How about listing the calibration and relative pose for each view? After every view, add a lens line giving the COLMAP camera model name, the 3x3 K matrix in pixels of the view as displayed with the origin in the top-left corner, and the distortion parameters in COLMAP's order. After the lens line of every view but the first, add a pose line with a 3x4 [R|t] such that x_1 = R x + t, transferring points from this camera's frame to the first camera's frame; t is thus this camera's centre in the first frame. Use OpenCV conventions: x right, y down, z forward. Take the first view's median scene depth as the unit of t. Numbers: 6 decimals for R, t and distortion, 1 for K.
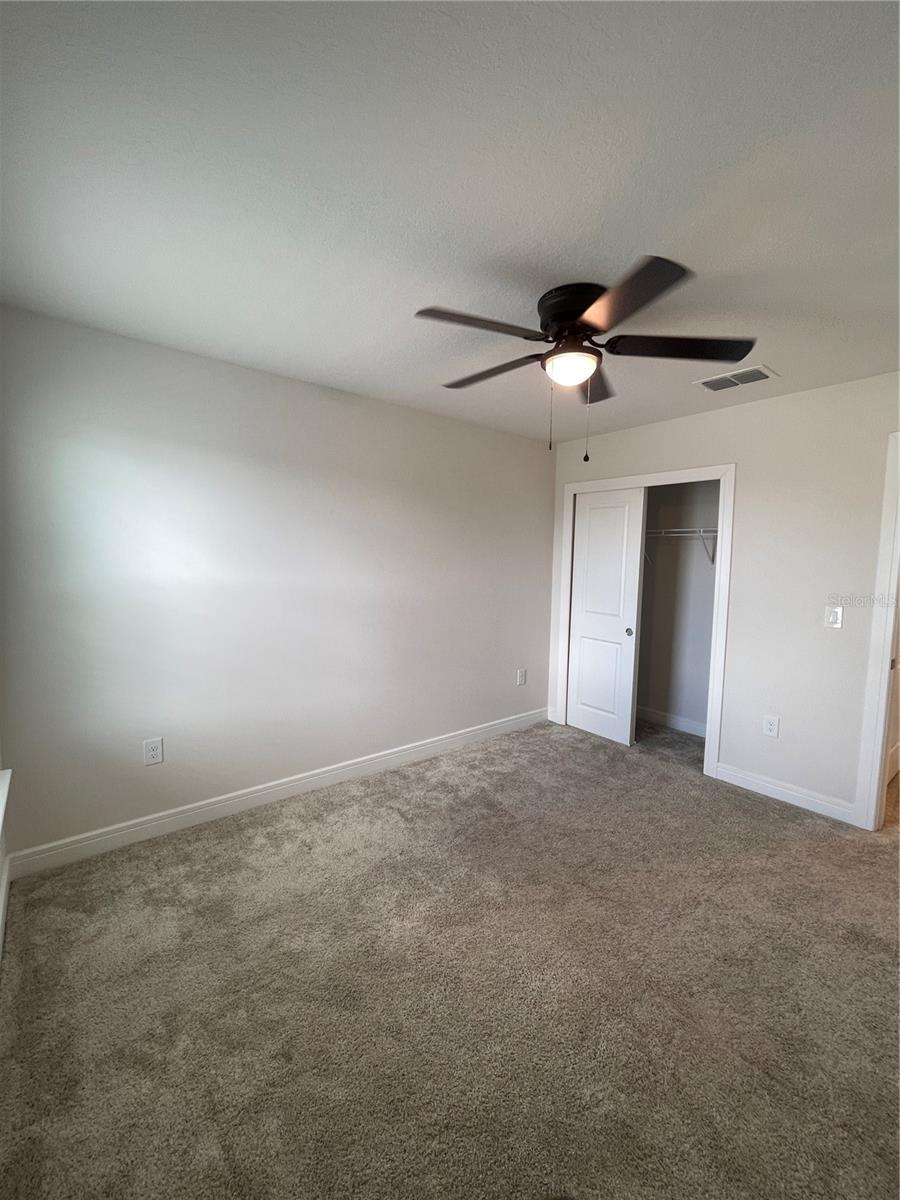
lens RADIAL K [[488.5, 0, 451.4], [0, 488.5, 601.2], [0, 0, 1]] dist [-0.001367, -0.000515]
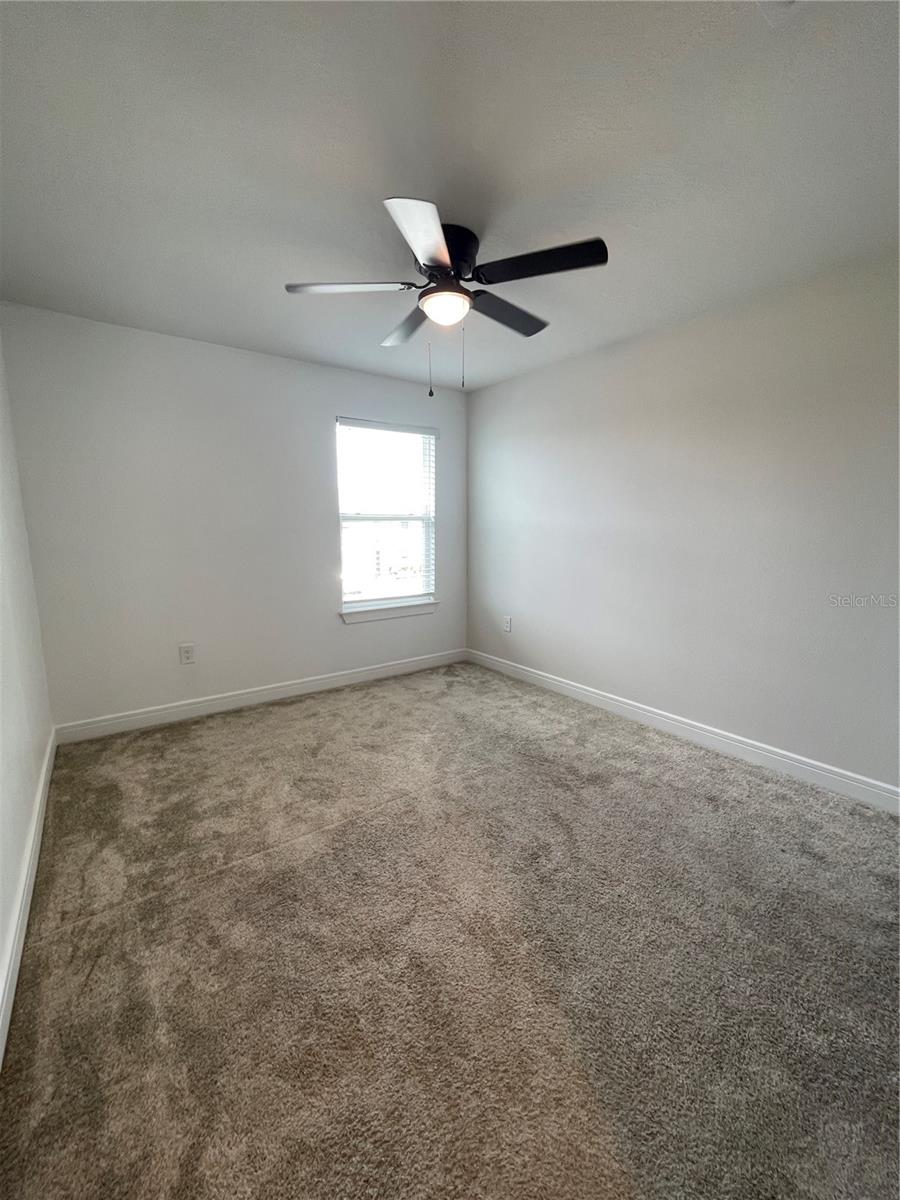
lens RADIAL K [[488.5, 0, 451.5], [0, 488.5, 599.7], [0, 0, 1]] dist [-0.001367, -0.000515]
pose [[-0.045086, 0.146394, -0.988198, 1.109832], [-0.075413, 0.985883, 0.149492, -0.020074], [0.996133, 0.081263, -0.033410, 0.866963]]
